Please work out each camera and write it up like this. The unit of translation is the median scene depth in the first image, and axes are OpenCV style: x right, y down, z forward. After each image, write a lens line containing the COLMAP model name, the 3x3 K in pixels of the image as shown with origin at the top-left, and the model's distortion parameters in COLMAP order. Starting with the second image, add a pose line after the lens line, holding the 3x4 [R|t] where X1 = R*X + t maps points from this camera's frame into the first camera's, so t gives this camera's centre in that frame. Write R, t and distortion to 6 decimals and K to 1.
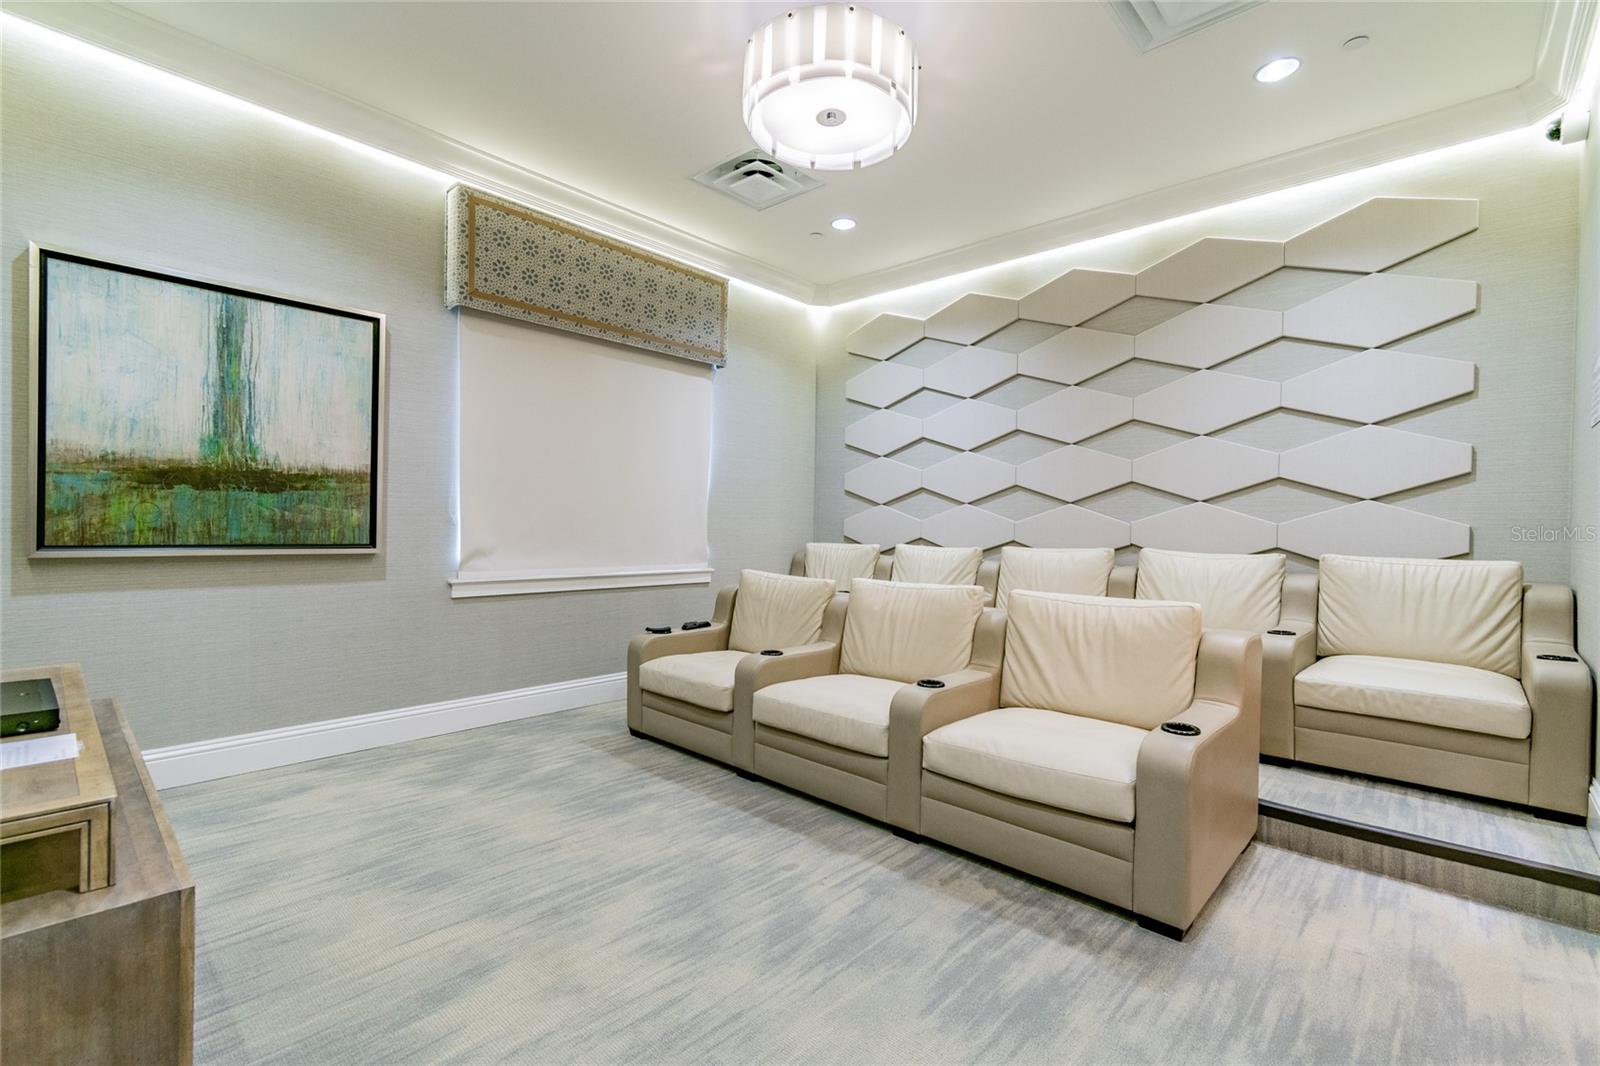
lens RADIAL K [[712.4, 0, 802.9], [0, 712.4, 534.7], [0, 0, 1]] dist [0.009226, -0.000068]
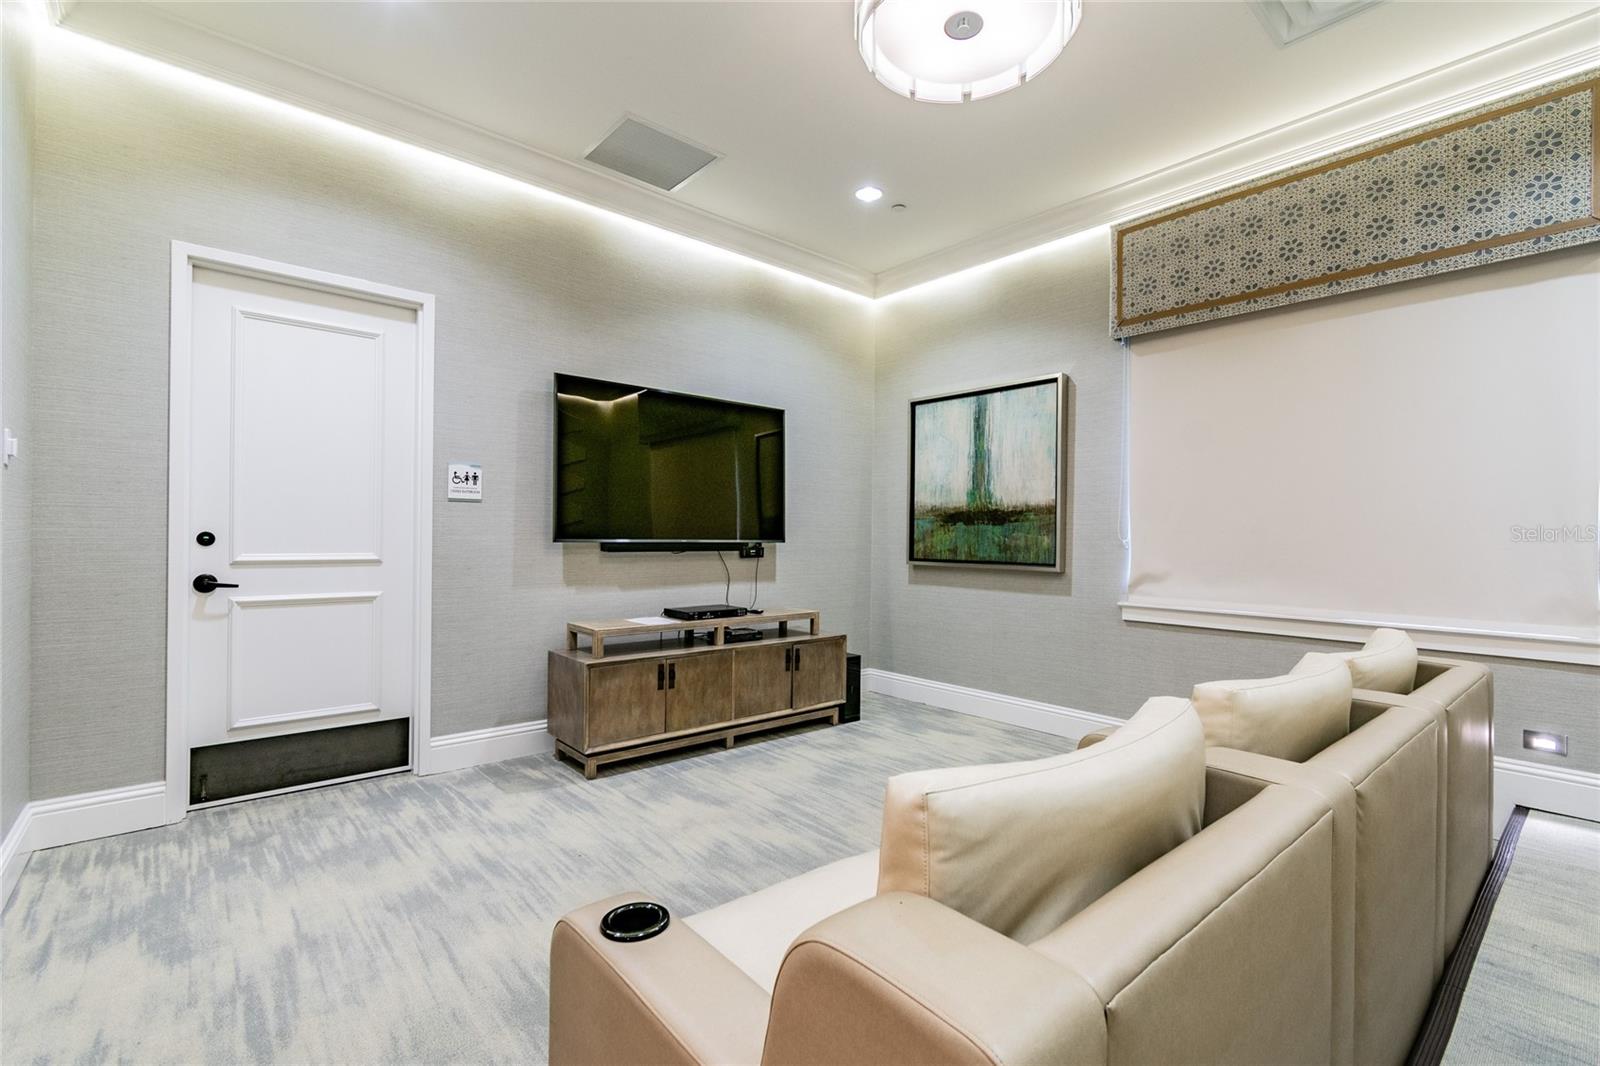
lens RADIAL K [[712.4, 0, 803.9], [0, 712.4, 531.0], [0, 0, 1]] dist [0.009226, -0.000068]
pose [[-0.111559, -0.024712, -0.993451, 0.705213], [-0.025562, 0.999431, -0.021991, -0.006374], [0.993429, 0.022942, -0.112127, 0.782006]]
